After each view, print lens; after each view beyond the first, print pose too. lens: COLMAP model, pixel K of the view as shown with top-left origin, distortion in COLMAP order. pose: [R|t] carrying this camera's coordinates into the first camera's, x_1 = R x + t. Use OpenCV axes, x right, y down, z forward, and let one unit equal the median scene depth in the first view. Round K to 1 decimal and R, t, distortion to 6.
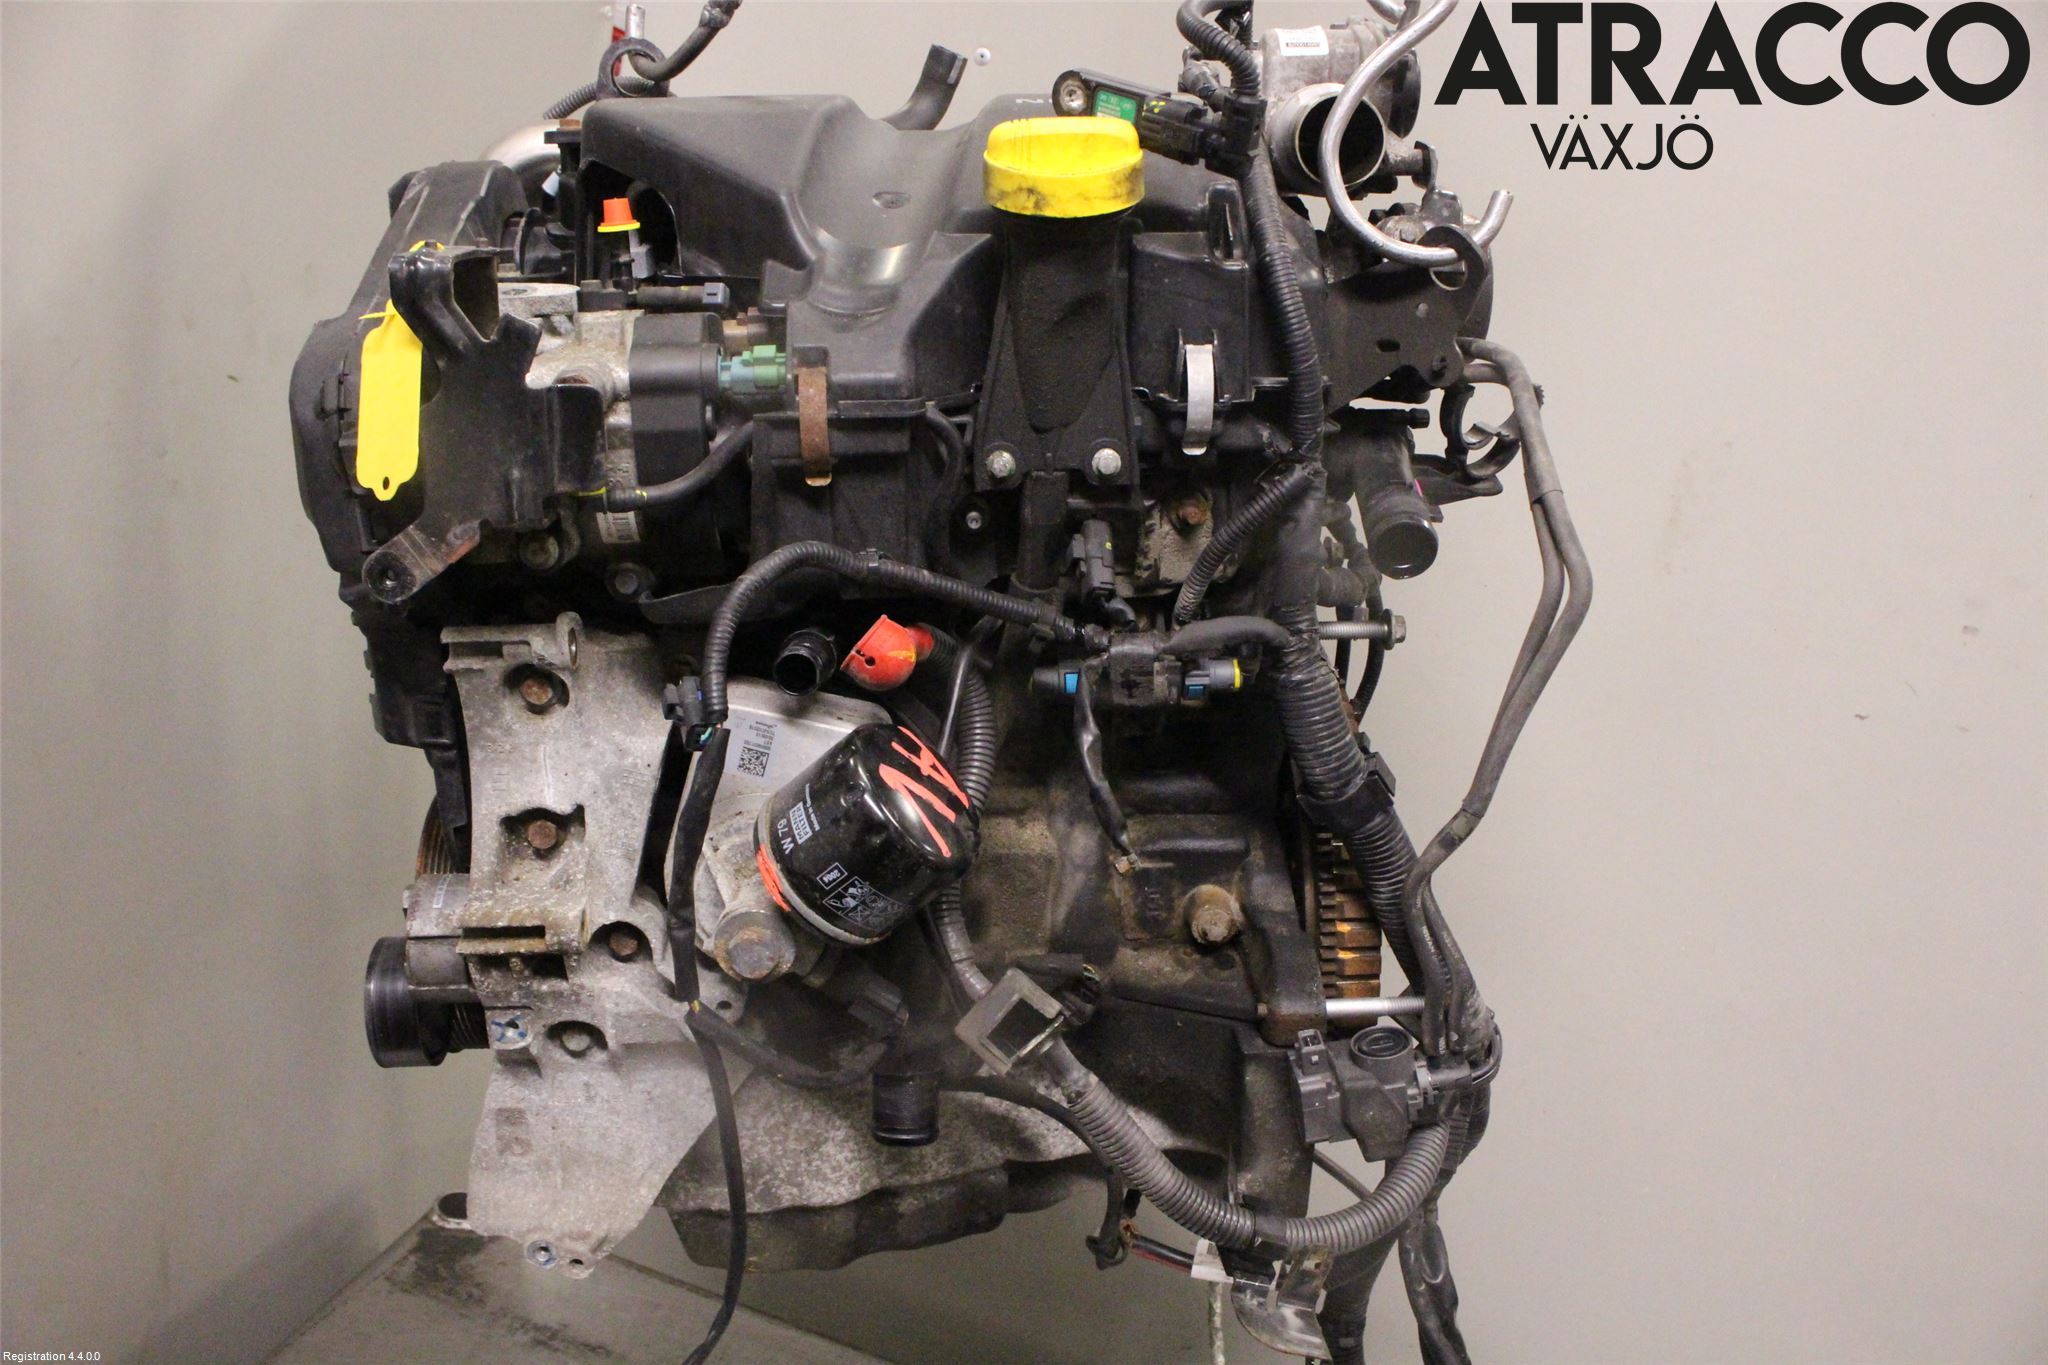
lens RADIAL K [[1670.3, 0, 1024.0], [0, 1670.3, 682.5], [0, 0, 1]] dist [-0.140738, 0.003508]
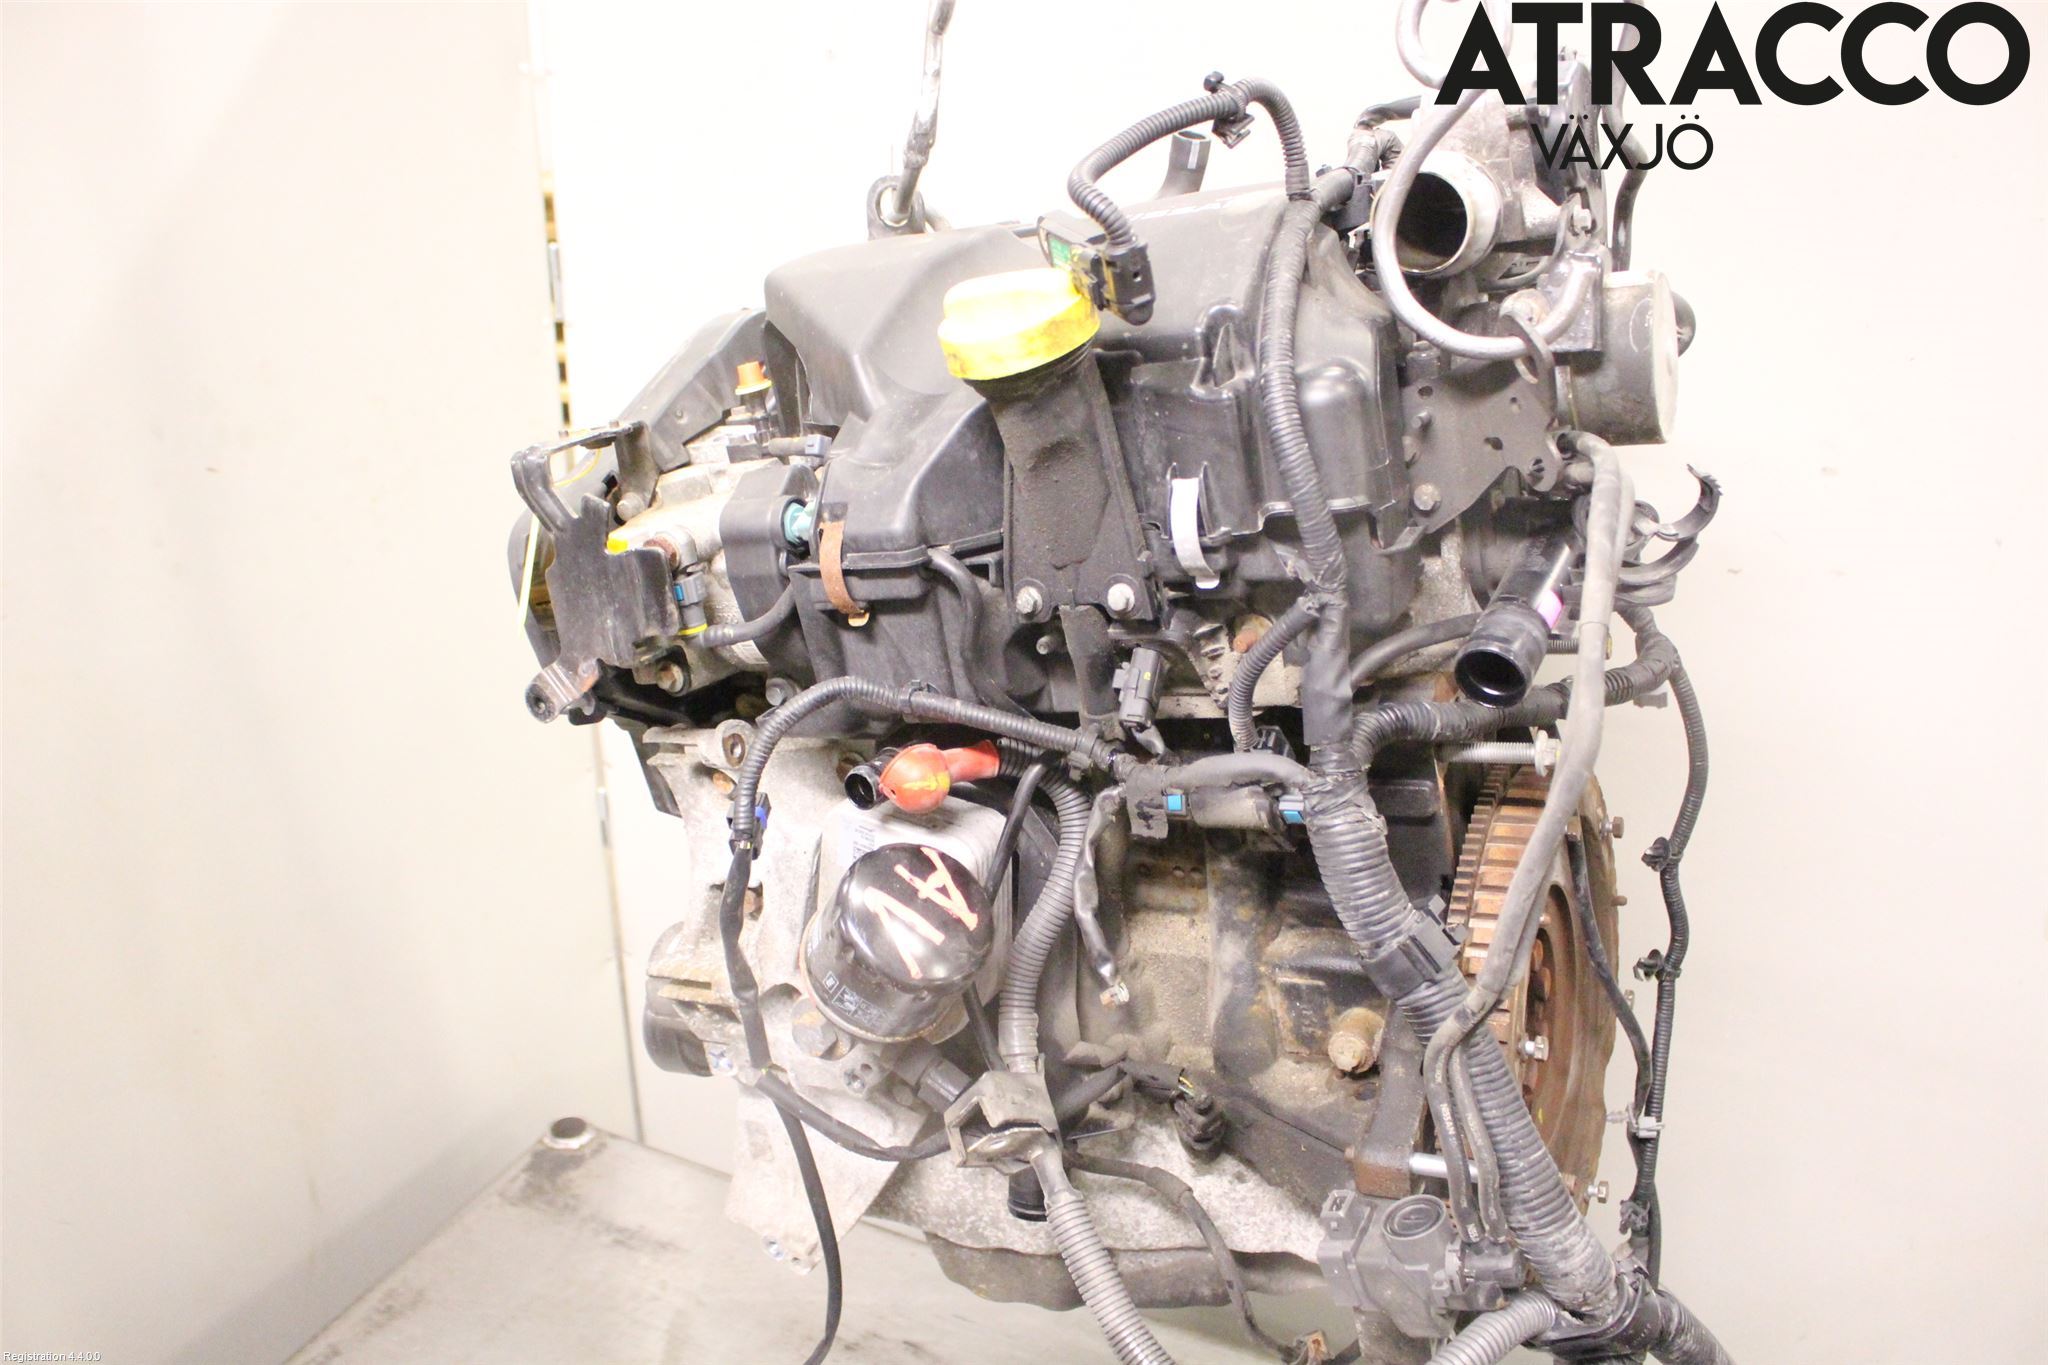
lens RADIAL K [[1670.3, 0, 1024.0], [0, 1670.3, 682.5], [0, 0, 1]] dist [-0.140738, 0.003508]
pose [[0.836709, 0.031351, -0.546749, 0.540180], [-0.009279, 0.999028, 0.043086, -0.121652], [0.547569, -0.030978, 0.836187, 0.128419]]
